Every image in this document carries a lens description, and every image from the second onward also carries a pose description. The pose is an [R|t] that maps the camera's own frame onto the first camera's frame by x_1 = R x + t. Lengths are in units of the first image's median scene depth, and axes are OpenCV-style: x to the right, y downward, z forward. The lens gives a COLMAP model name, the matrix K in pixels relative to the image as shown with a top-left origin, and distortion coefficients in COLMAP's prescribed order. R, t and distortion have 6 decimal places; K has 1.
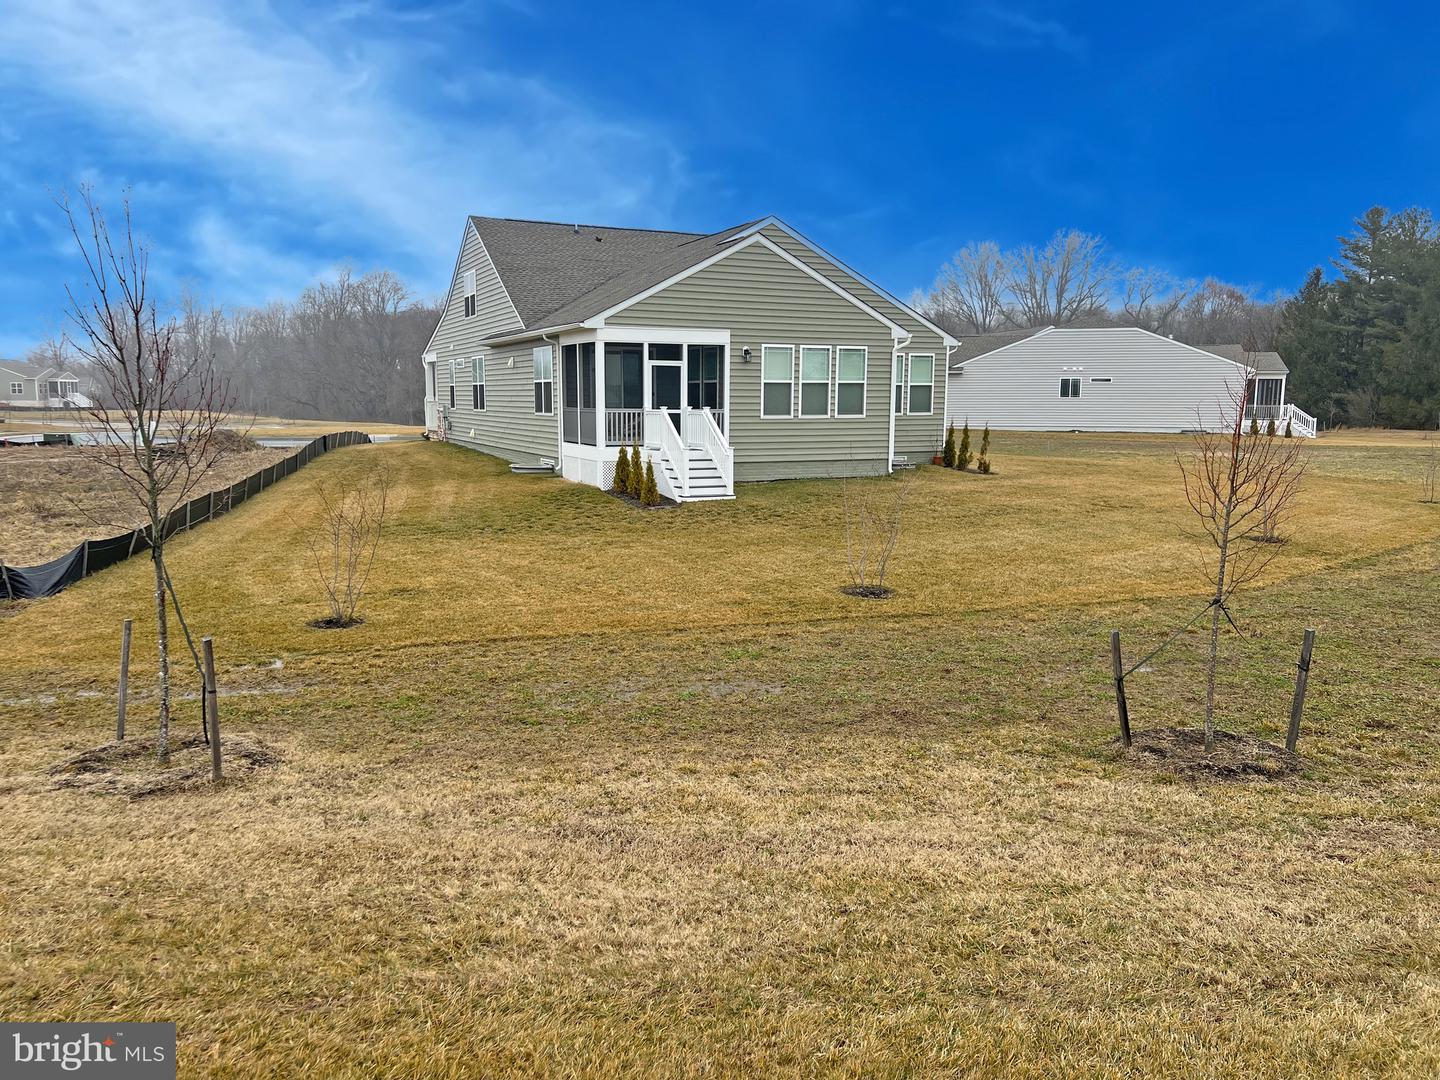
lens RADIAL K [[1068.7, 0, 722.6], [0, 1068.7, 544.5], [0, 0, 1]] dist [0.053513, -0.028538]
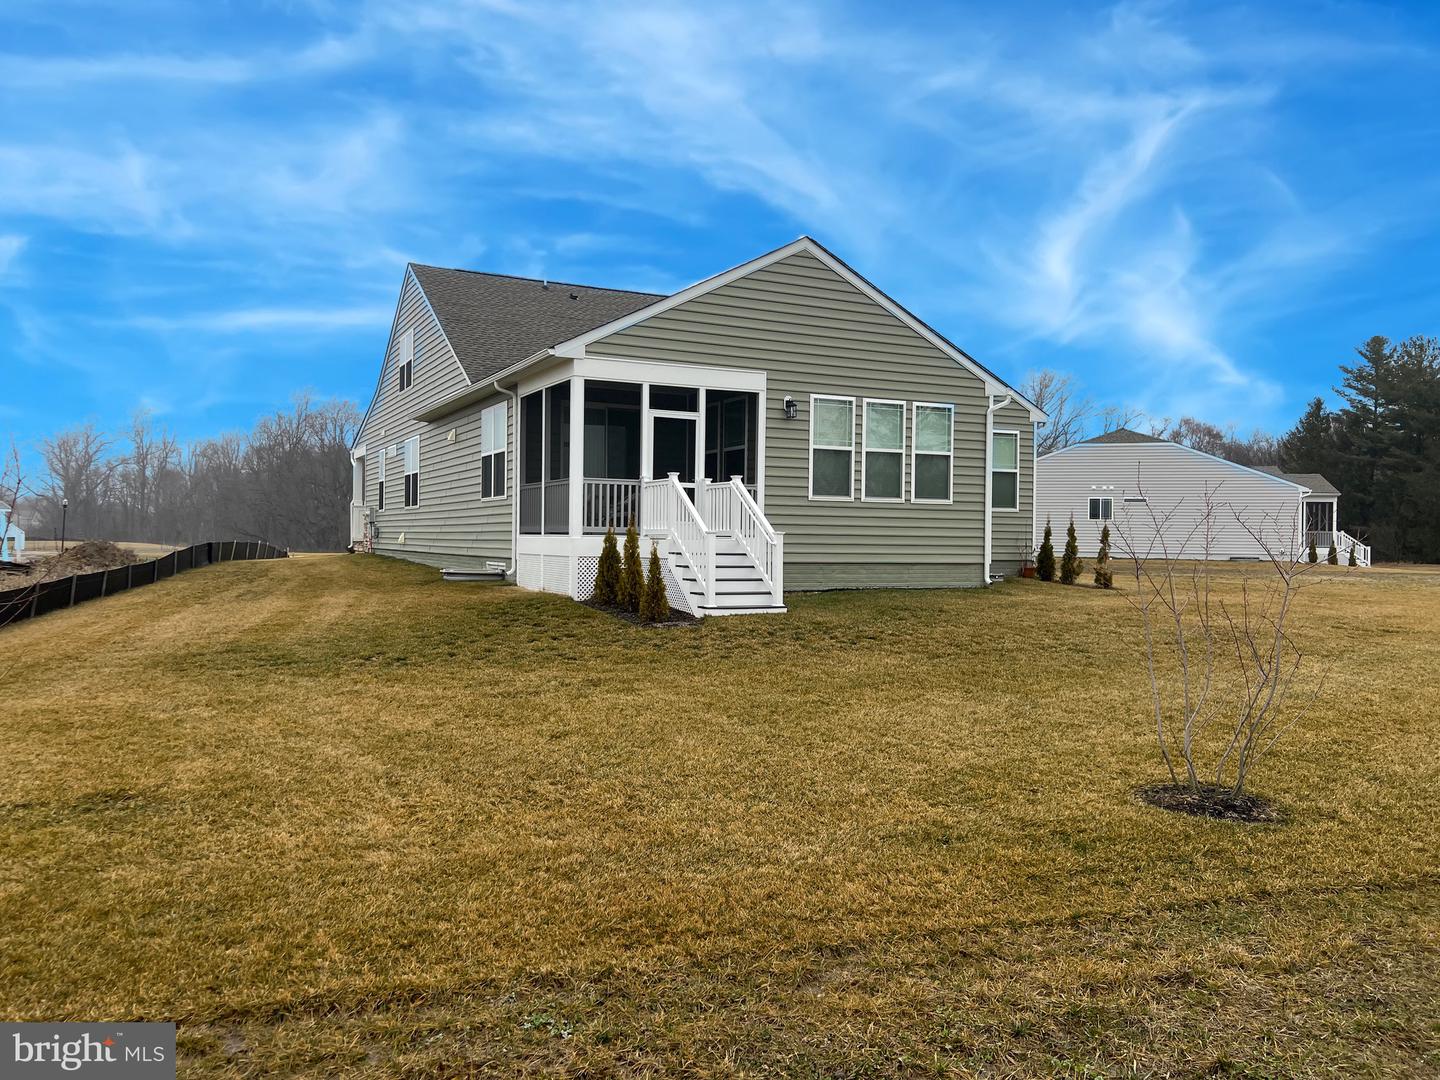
lens RADIAL K [[1068.7, 0, 715.0], [0, 1068.7, 525.6], [0, 0, 1]] dist [0.053513, -0.028538]
pose [[0.999585, 0.006868, 0.027972, -0.043052], [-0.002657, 0.989002, -0.147880, -0.000287], [-0.028680, 0.147744, 0.988610, 0.321795]]
